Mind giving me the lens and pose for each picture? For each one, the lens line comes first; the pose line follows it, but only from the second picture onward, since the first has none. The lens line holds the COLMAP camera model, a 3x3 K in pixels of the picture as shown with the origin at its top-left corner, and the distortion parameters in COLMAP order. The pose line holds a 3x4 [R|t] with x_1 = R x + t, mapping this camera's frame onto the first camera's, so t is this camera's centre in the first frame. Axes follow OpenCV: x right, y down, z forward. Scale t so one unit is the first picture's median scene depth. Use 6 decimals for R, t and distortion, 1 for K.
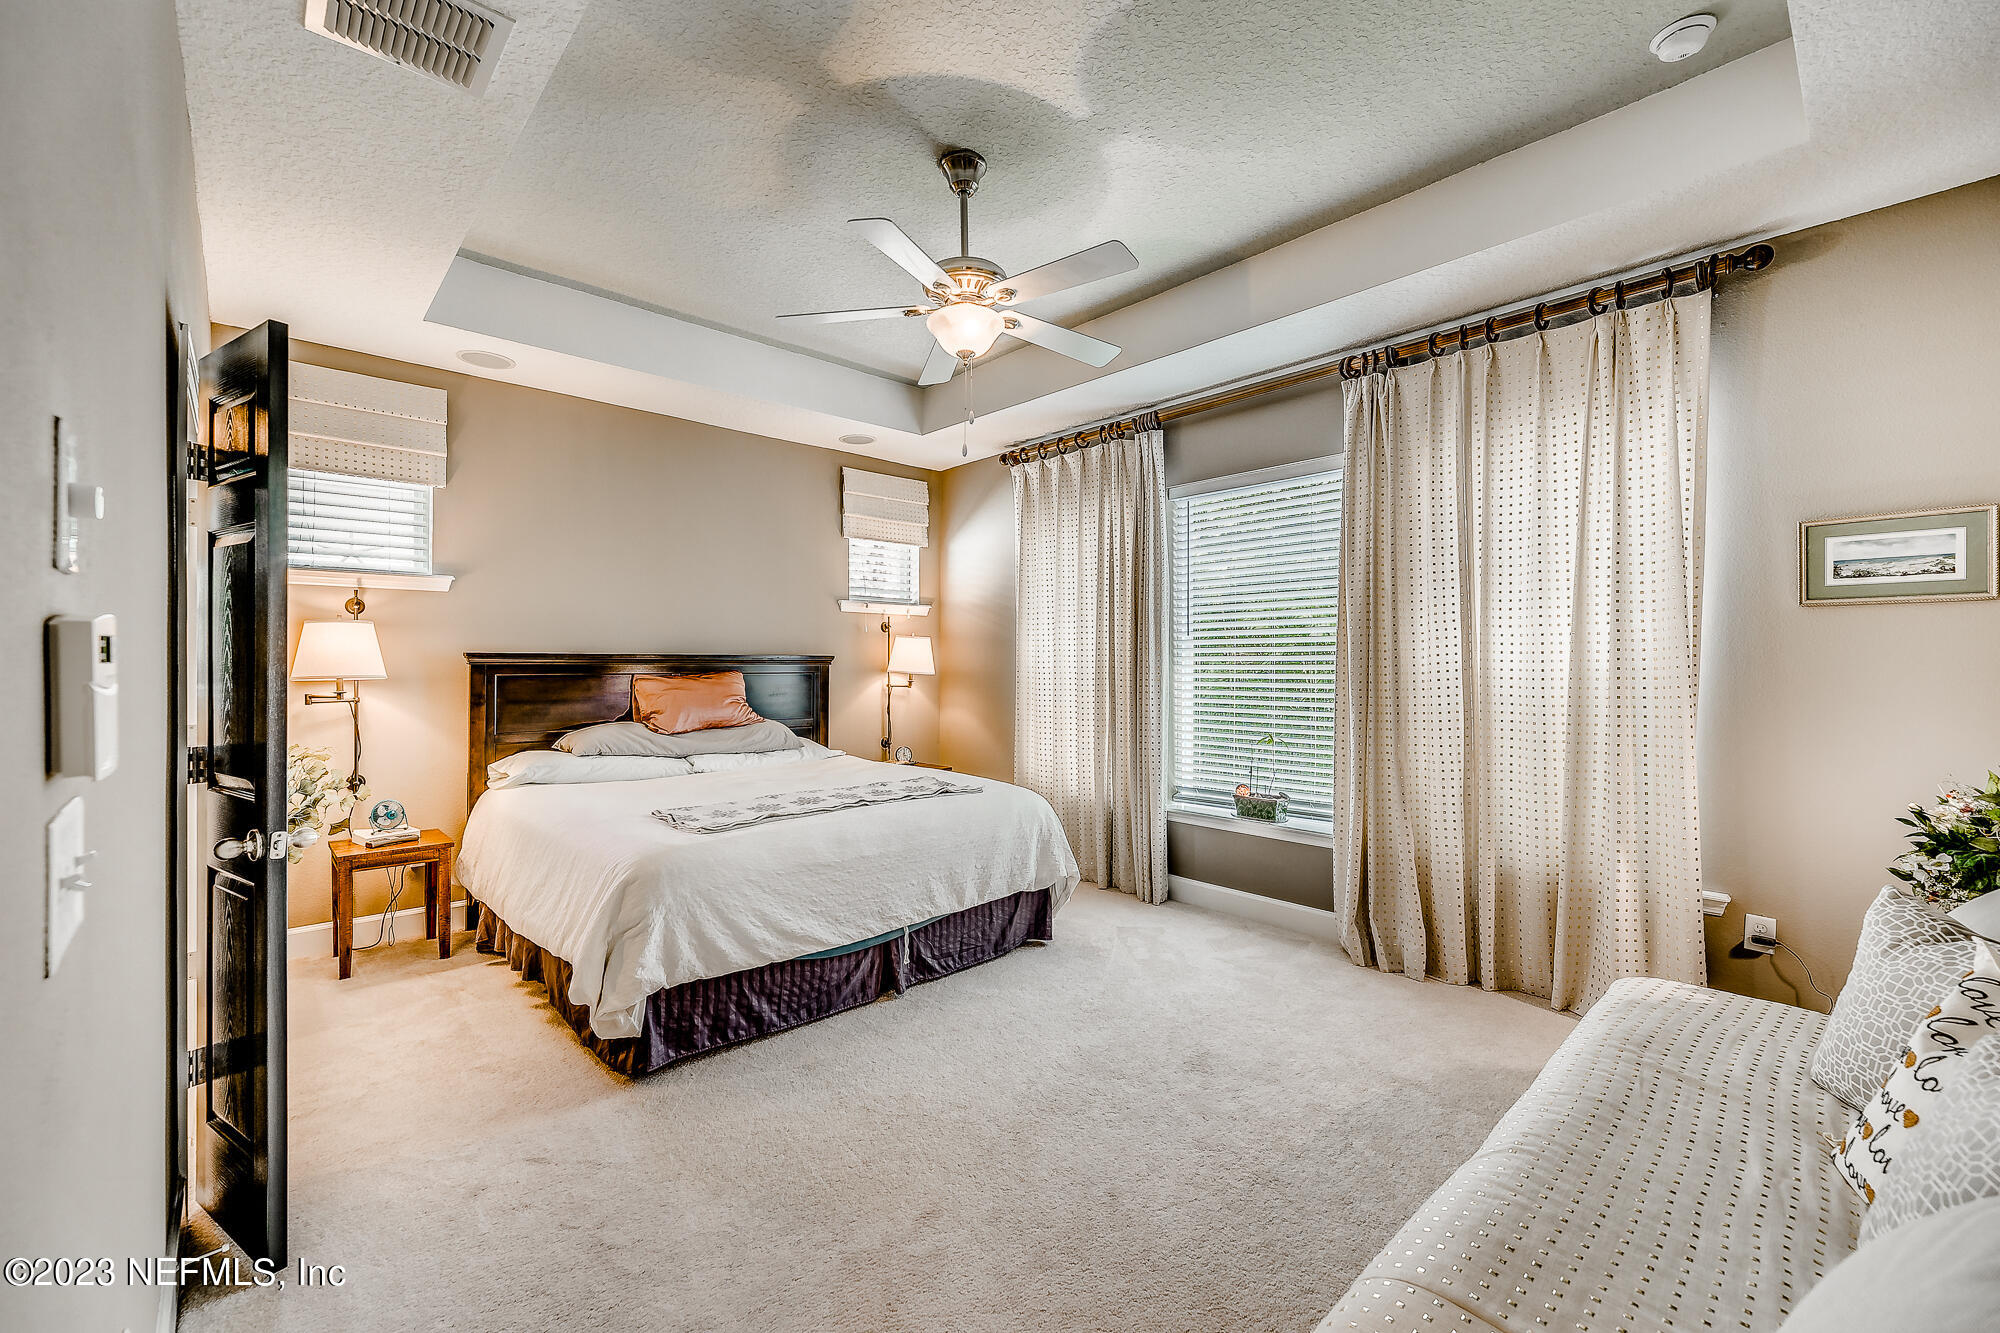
lens RADIAL K [[809.8, 0, 992.9], [0, 809.8, 671.1], [0, 0, 1]] dist [0.001794, 0.000227]
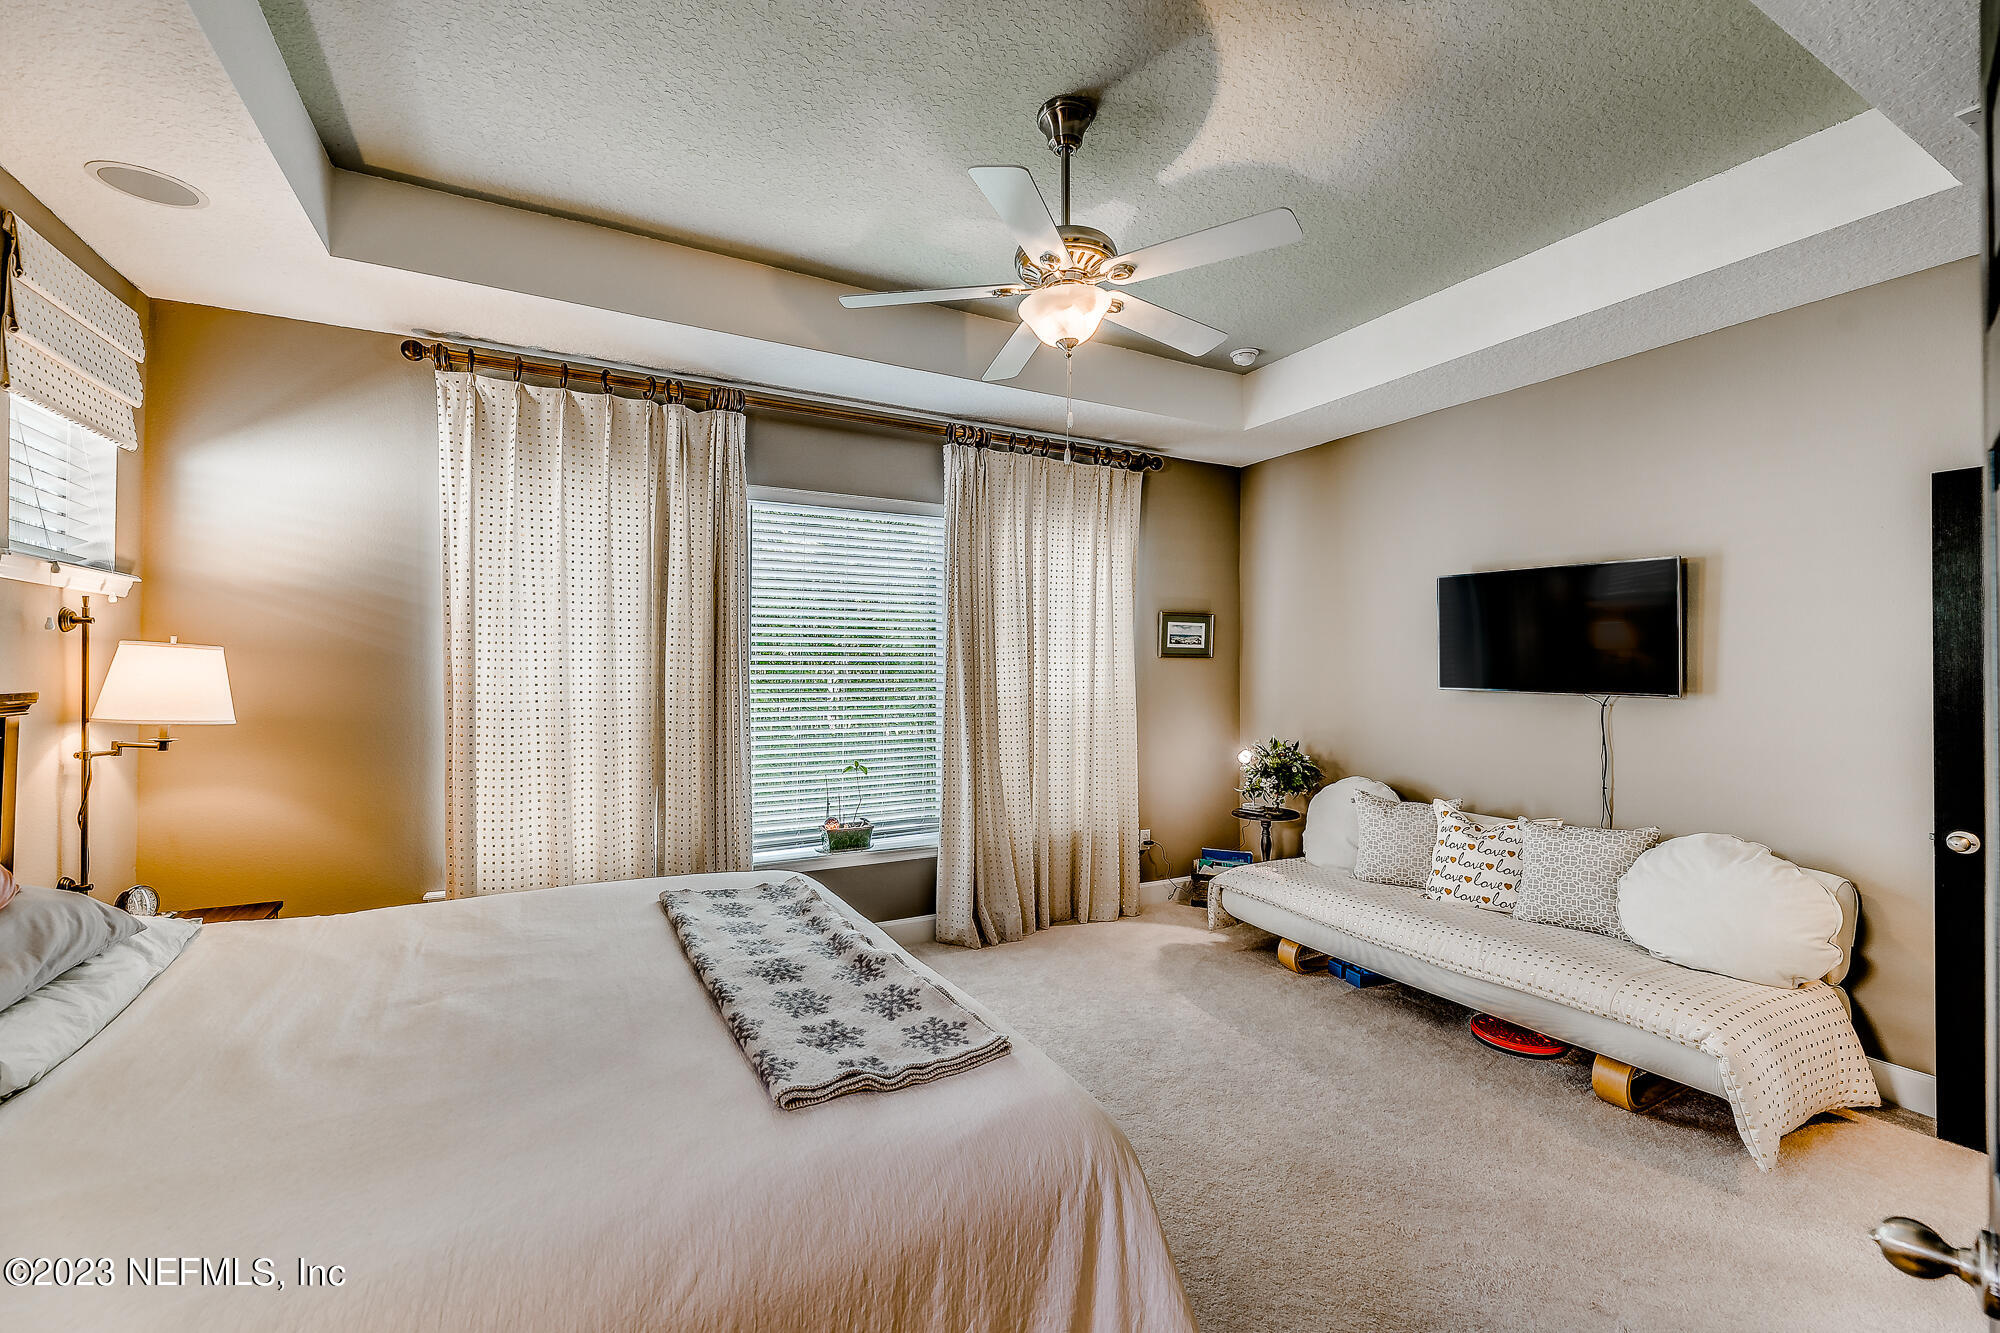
lens RADIAL K [[817.3, 0, 1000.8], [0, 817.3, 672.0], [0, 0, 1]] dist [-0.001366, -0.000045]
pose [[0.253541, 0.001511, 0.967324, -0.623770], [0.009631, 0.999945, -0.004086, -0.028940], [-0.967277, 0.010352, 0.253512, 0.606351]]
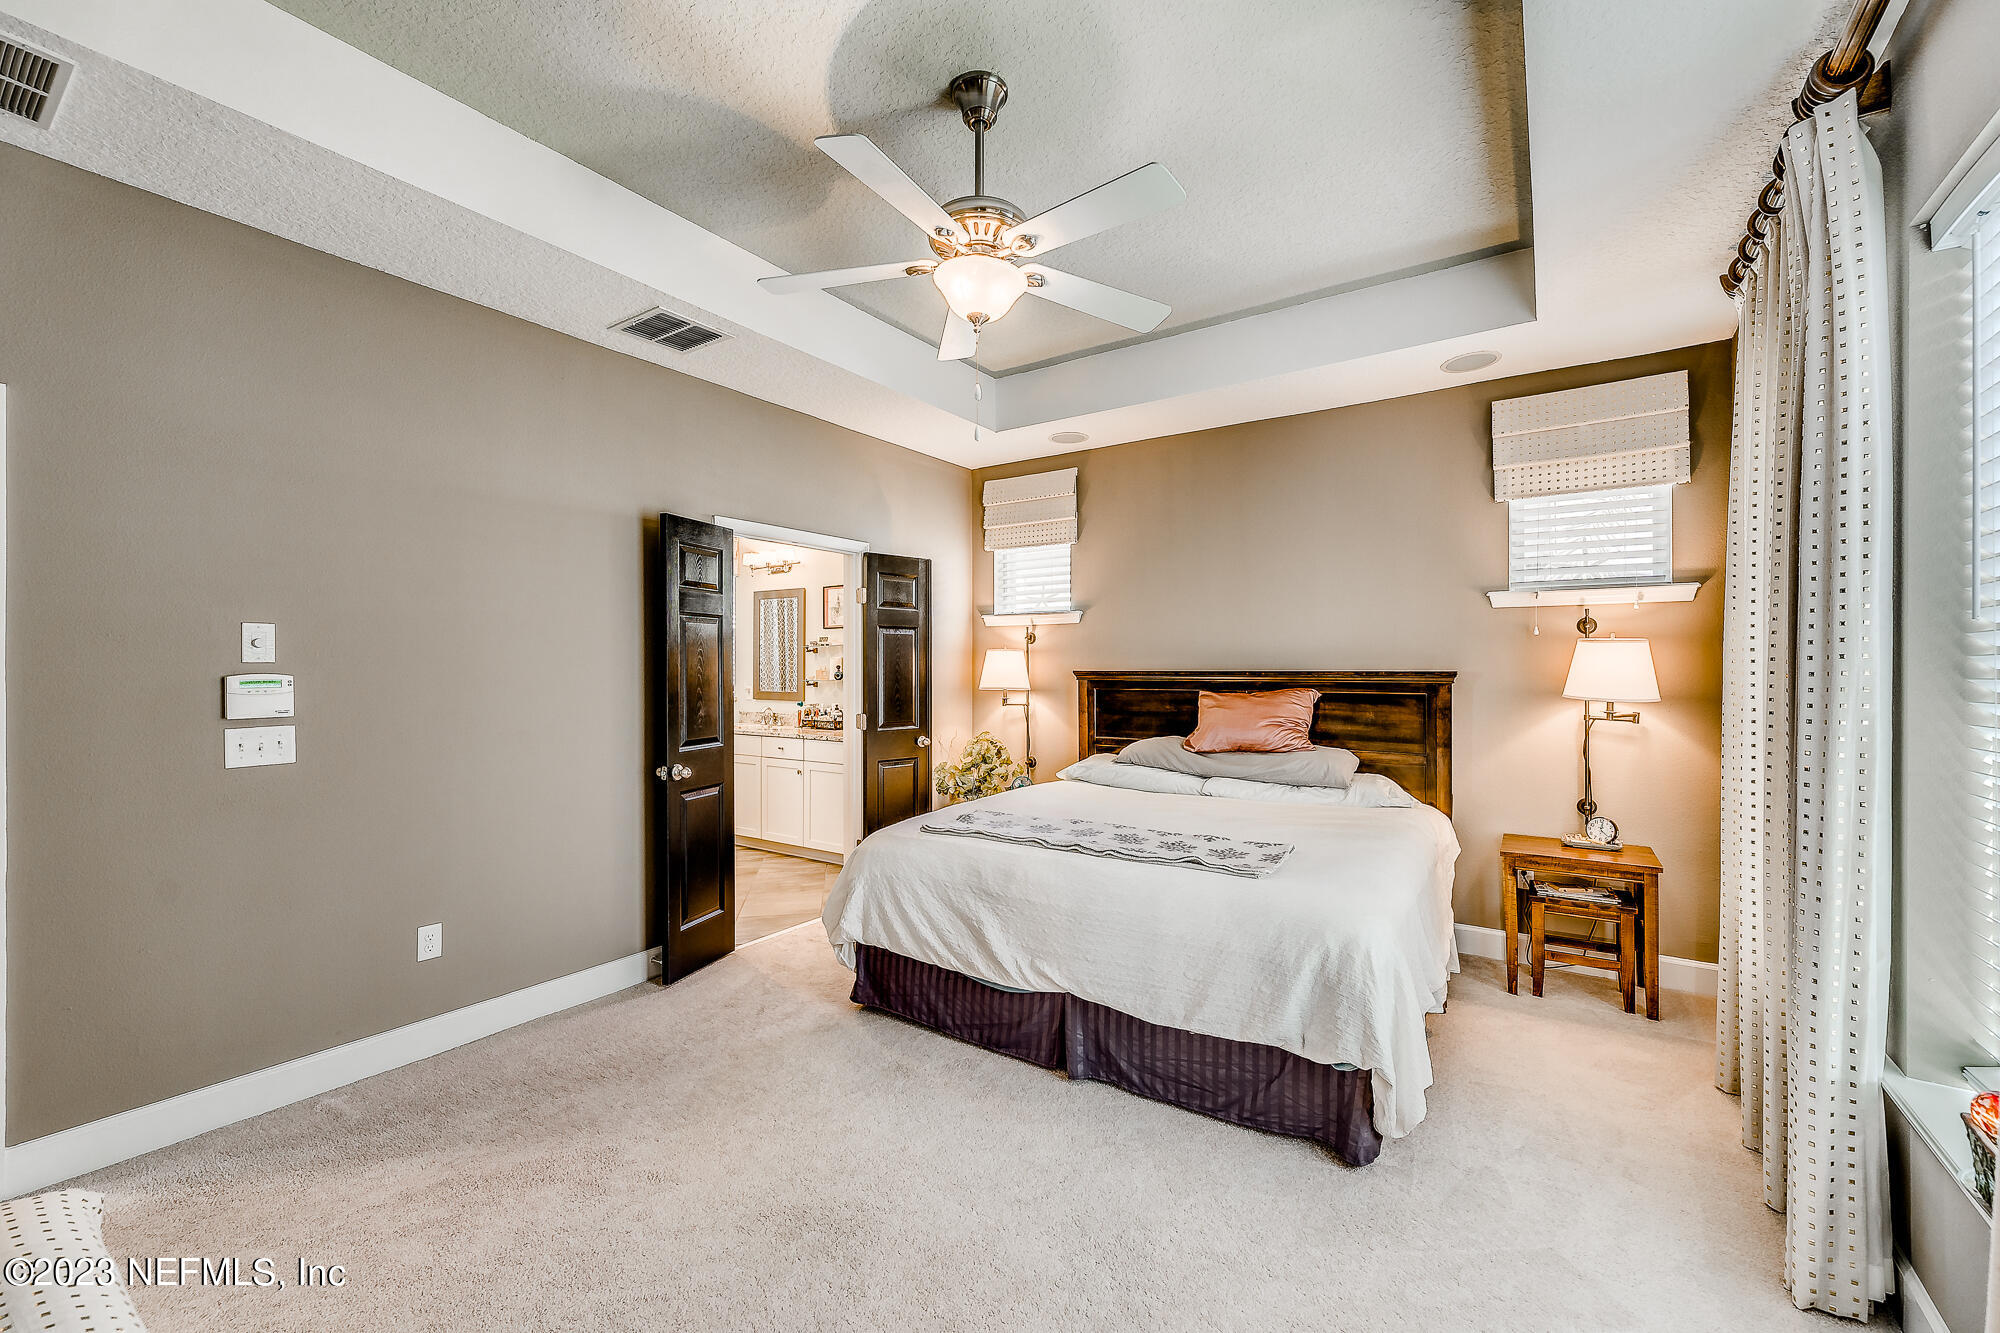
lens RADIAL K [[817.3, 0, 1000.8], [0, 817.3, 672.0], [0, 0, 1]] dist [-0.001366, -0.000045]
pose [[0.230696, 0.000346, -0.973026, 0.562966], [-0.010482, 0.999943, -0.002130, -0.016894], [0.972969, 0.010691, 0.230686, 0.590514]]
